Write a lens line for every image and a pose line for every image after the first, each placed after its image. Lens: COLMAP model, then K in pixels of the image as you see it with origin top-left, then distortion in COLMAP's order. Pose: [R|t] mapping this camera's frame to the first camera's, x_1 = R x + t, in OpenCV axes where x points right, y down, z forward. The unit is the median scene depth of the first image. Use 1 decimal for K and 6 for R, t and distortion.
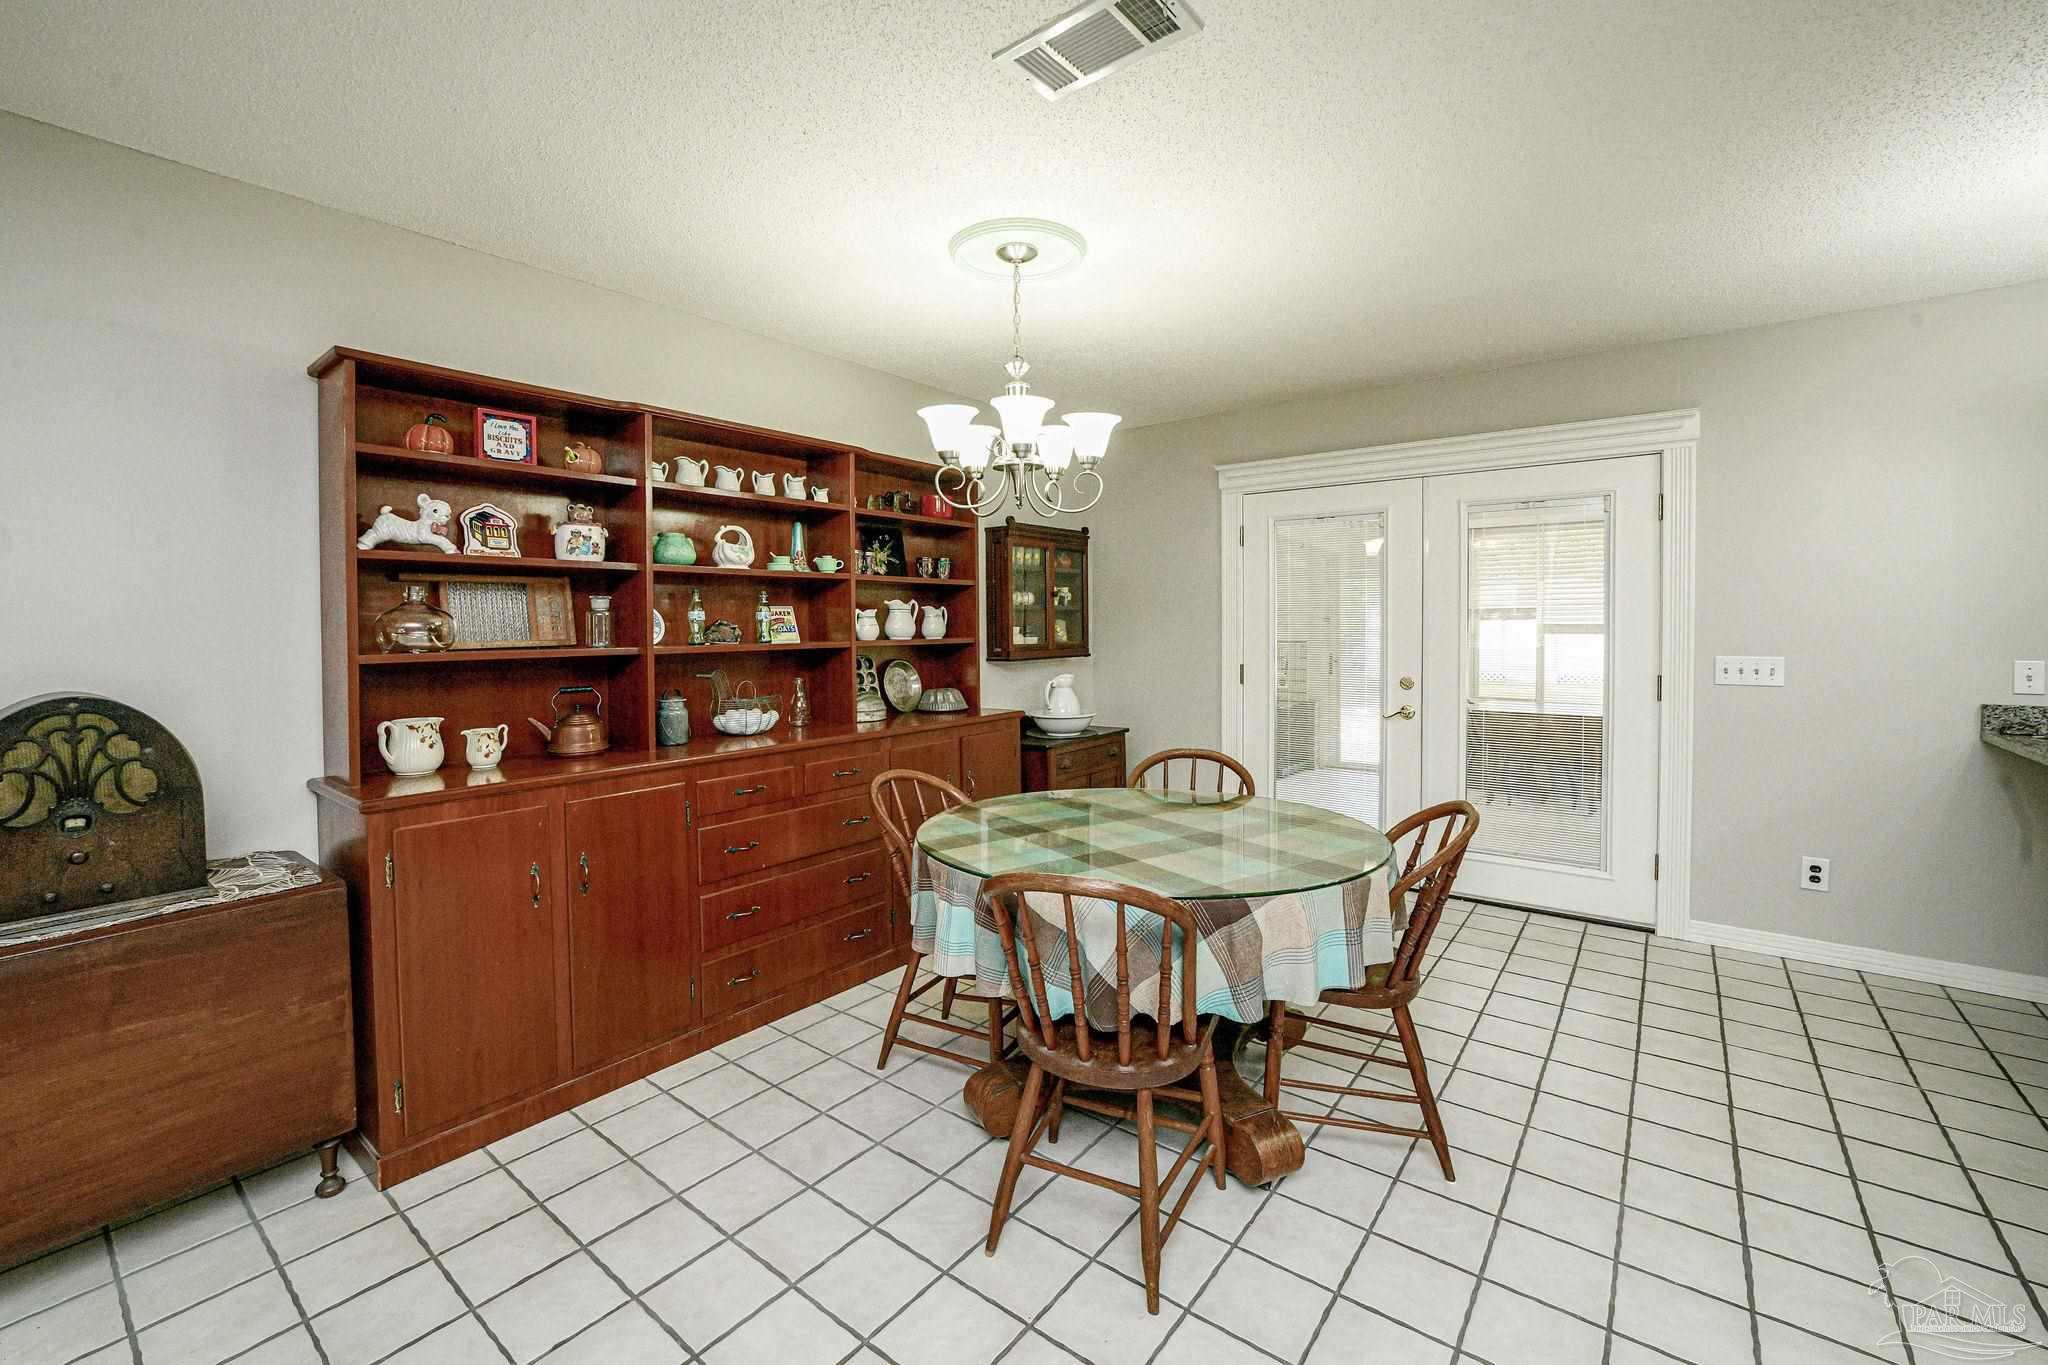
lens RADIAL K [[847.7, 0, 972.3], [0, 847.7, 635.0], [0, 0, 1]] dist [-0.006256, 0.001825]
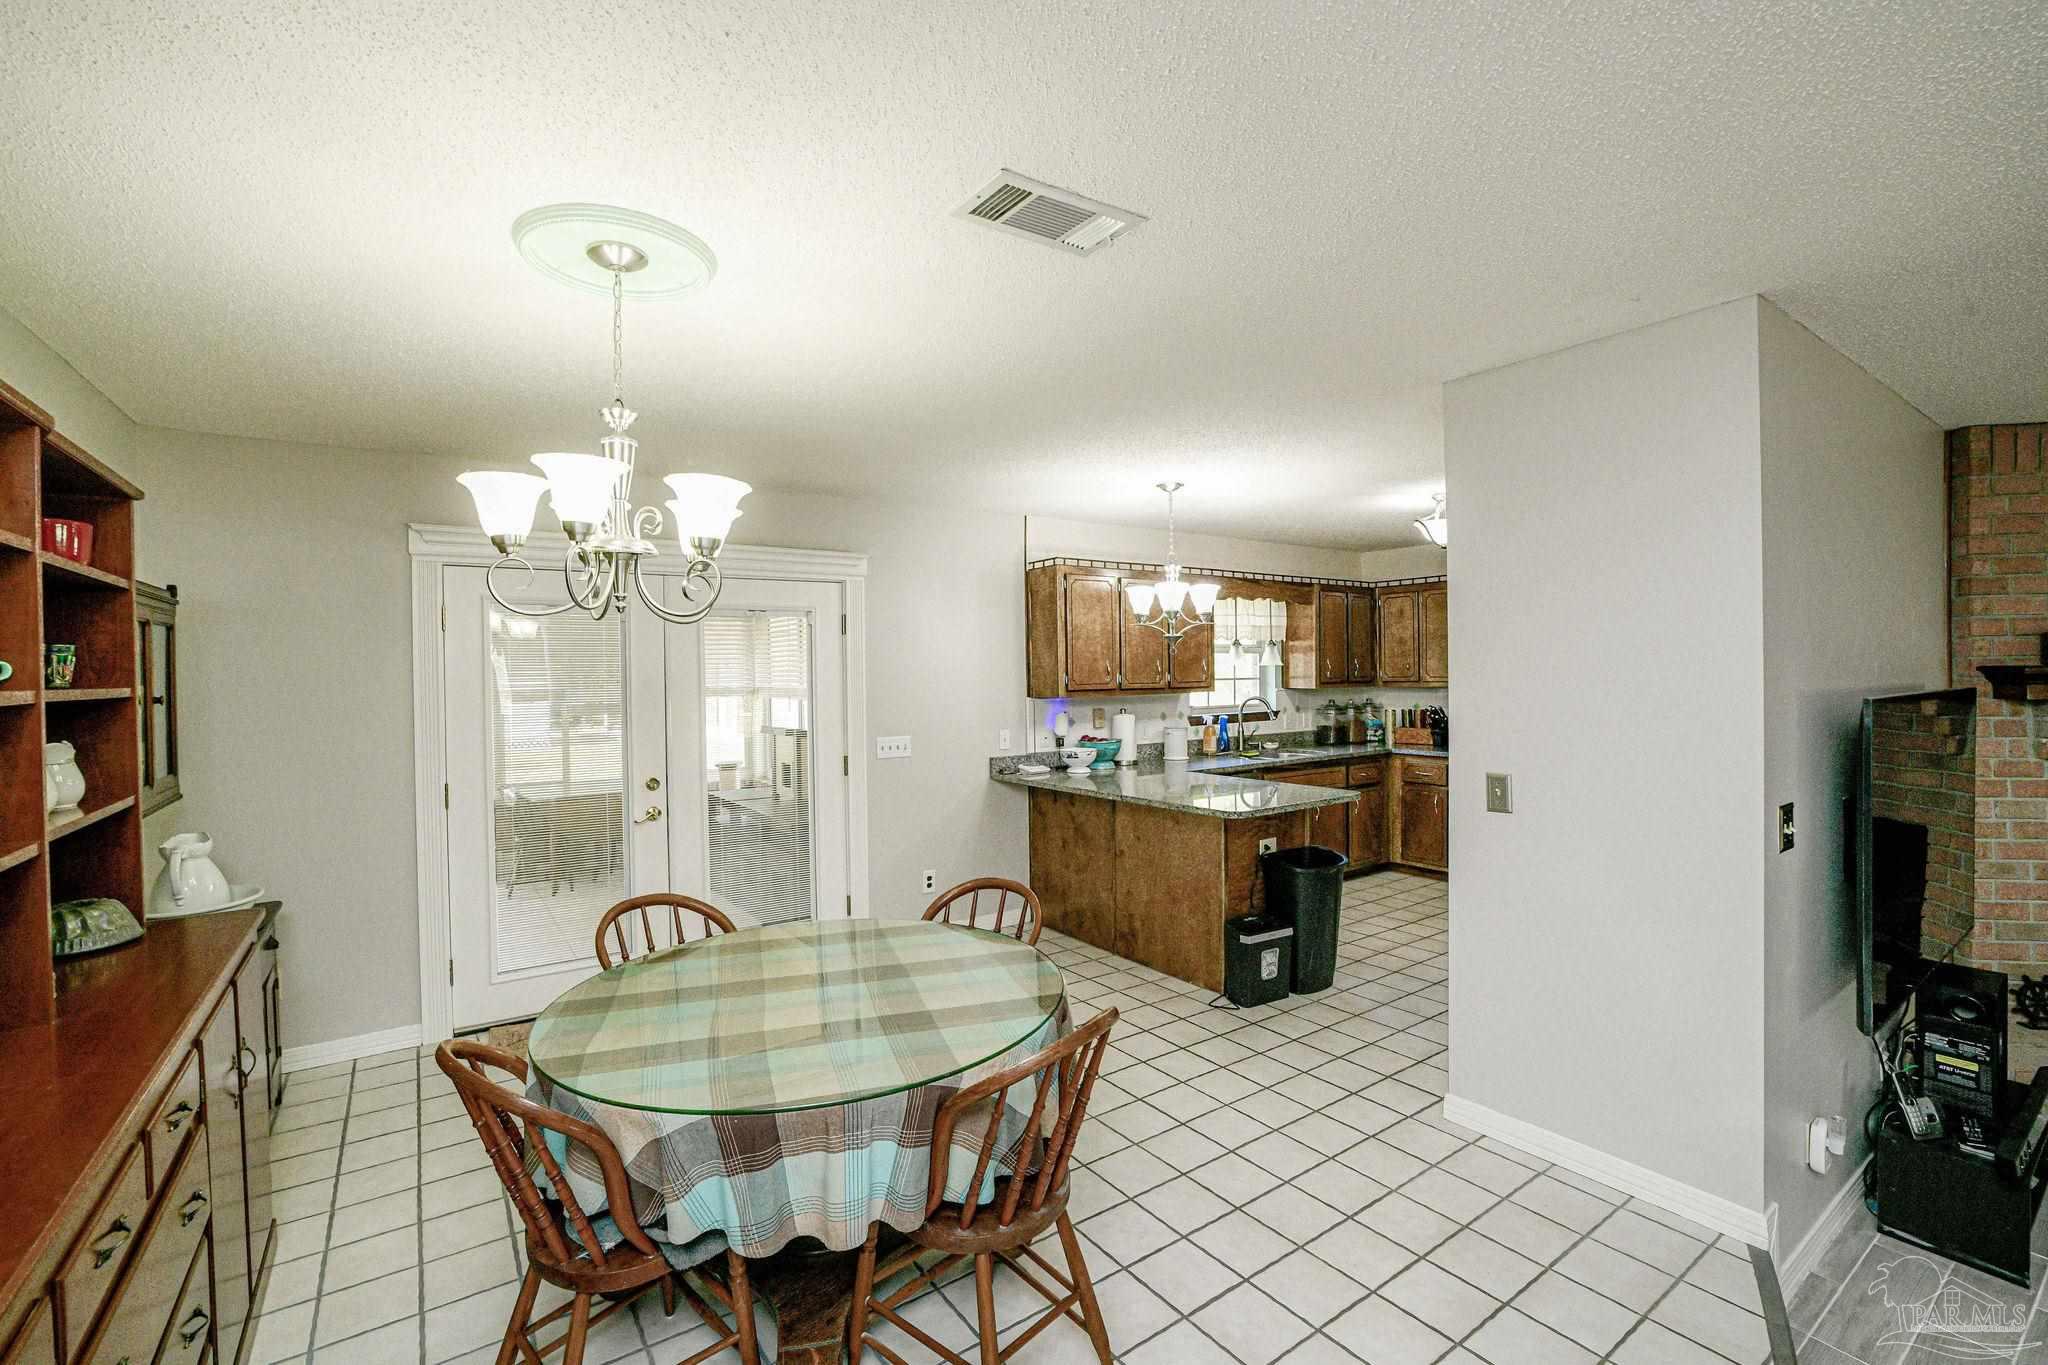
lens RADIAL K [[906.3, 0, 1037.3], [0, 906.3, 670.3], [0, 0, 1]] dist [-0.034867, -0.000331]
pose [[0.274853, -0.000292, 0.961486, -0.476779], [0.029124, 0.999544, -0.008022, -0.069392], [-0.961045, 0.030207, 0.274736, 0.377360]]
